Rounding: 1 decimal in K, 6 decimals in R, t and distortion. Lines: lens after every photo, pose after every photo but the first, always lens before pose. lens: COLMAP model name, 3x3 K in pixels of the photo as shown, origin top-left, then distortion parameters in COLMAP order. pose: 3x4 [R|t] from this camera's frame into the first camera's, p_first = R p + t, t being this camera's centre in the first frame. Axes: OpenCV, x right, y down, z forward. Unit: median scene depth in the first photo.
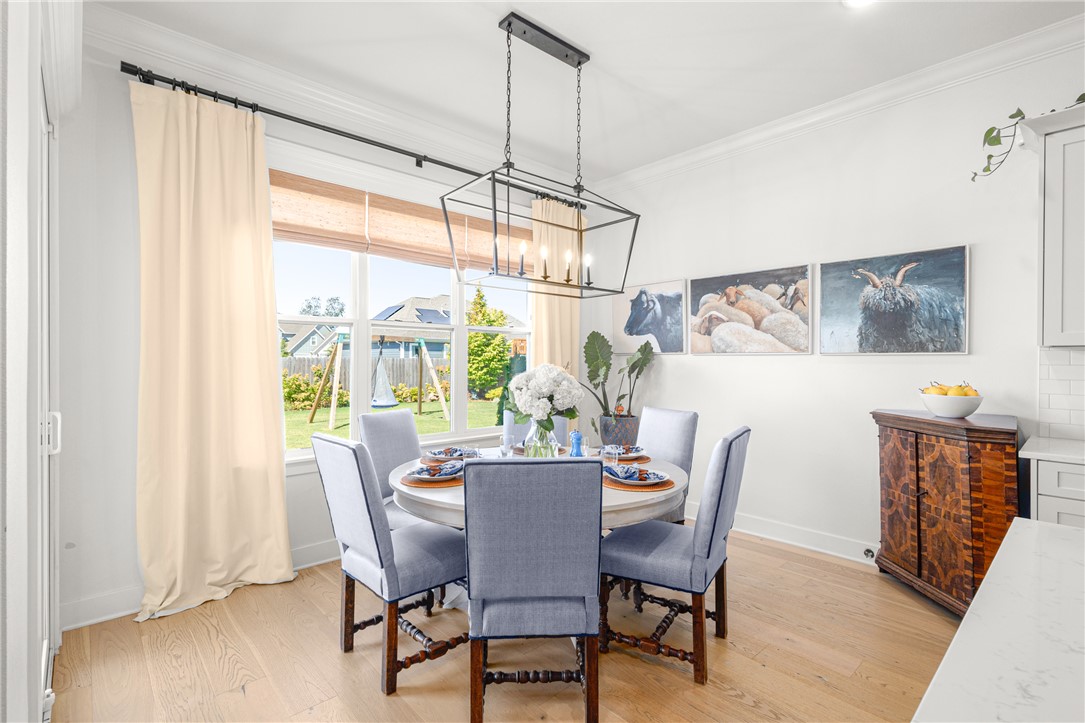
lens RADIAL K [[499.1, 0, 542.5], [0, 499.1, 361.5], [0, 0, 1]] dist [0.002384, 0.000257]
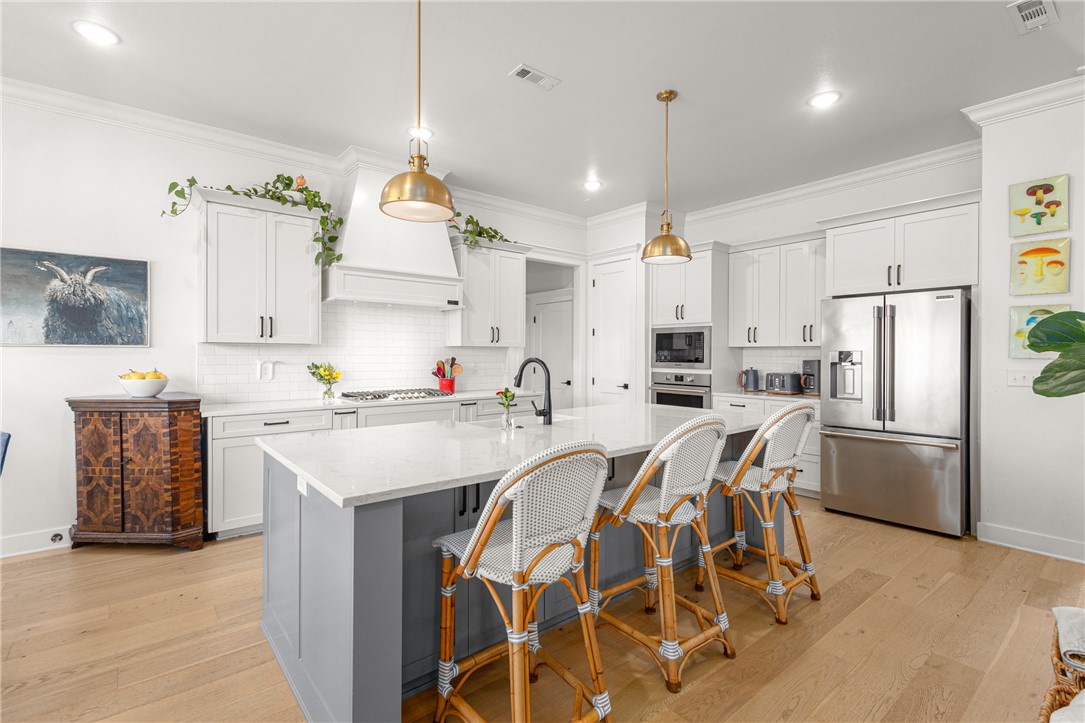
lens RADIAL K [[501.2, 0, 543.7], [0, 501.2, 358.1], [0, 0, 1]] dist [0.003459, -0.000280]
pose [[0.048410, -0.011679, 0.998759, -0.372960], [0.000112, 0.999932, 0.011688, -0.000947], [-0.998828, -0.000454, 0.048408, -0.065790]]
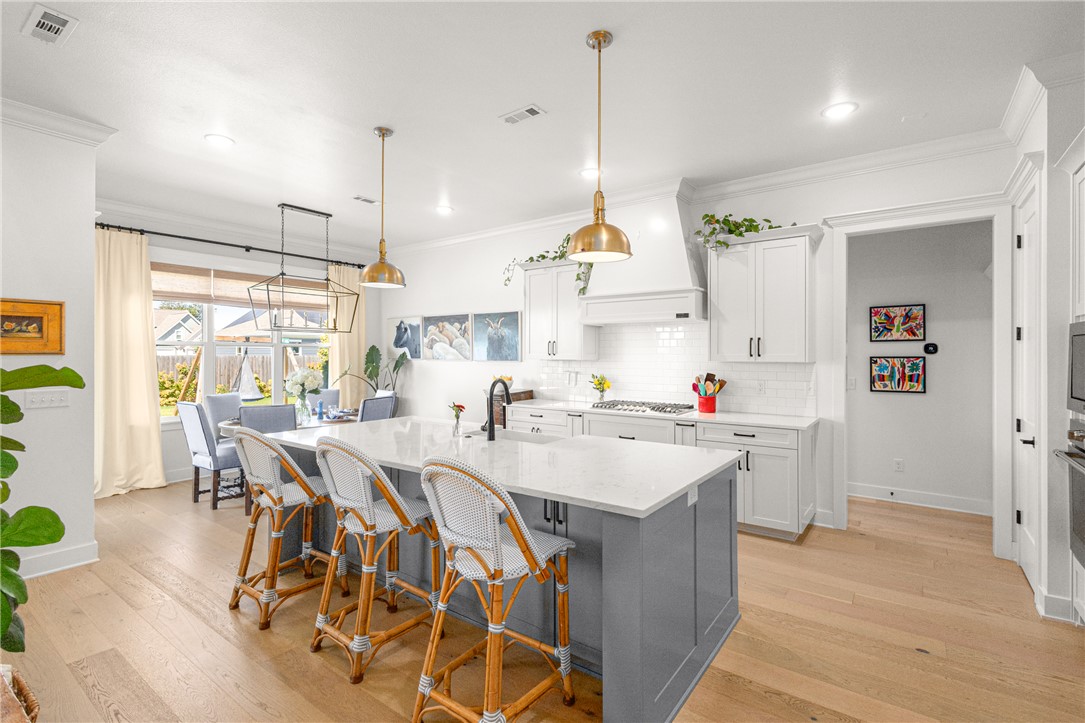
lens RADIAL K [[502.7, 0, 544.9], [0, 502.7, 351.9], [0, 0, 1]] dist [0.002670, 0.000155]
pose [[0.980238, -0.003407, 0.197793, 0.515678], [0.004527, 0.999976, -0.005213, -0.043849], [-0.197771, 0.006005, 0.980230, -1.119183]]
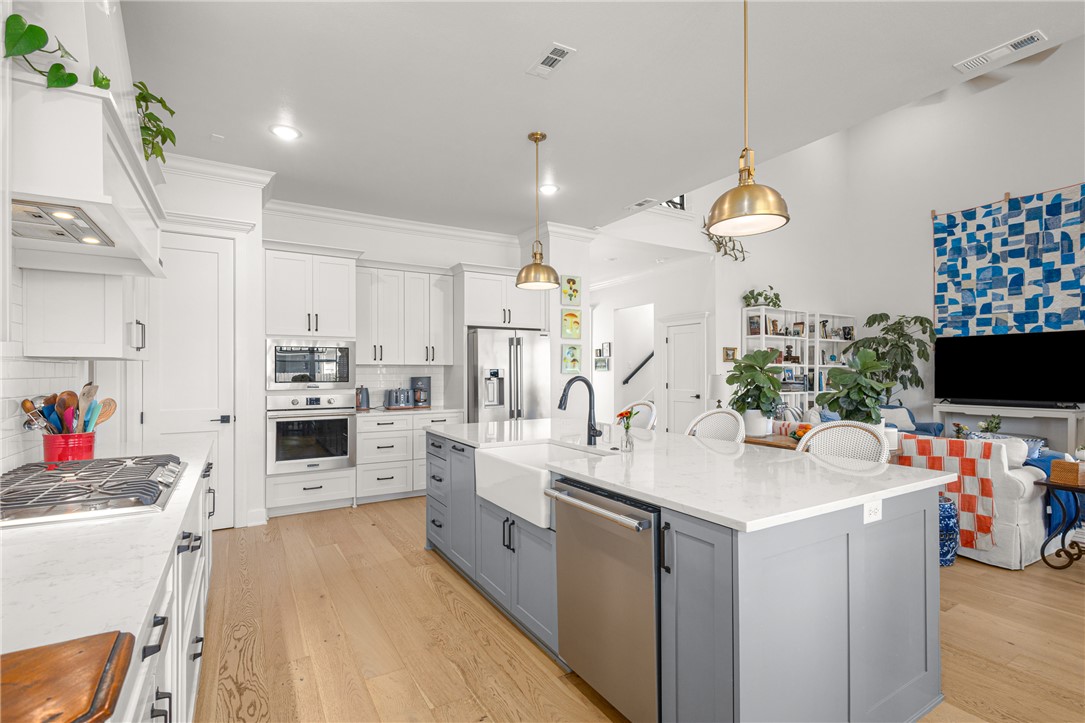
lens RADIAL K [[507.2, 0, 544.9], [0, 507.2, 372.3], [0, 0, 1]] dist [0.005122, 0.000219]
pose [[-0.982531, 0.000237, 0.186097, 0.526001], [0.001204, 0.999986, 0.005085, -0.001430], [-0.186093, 0.005221, -0.982518, 0.955924]]
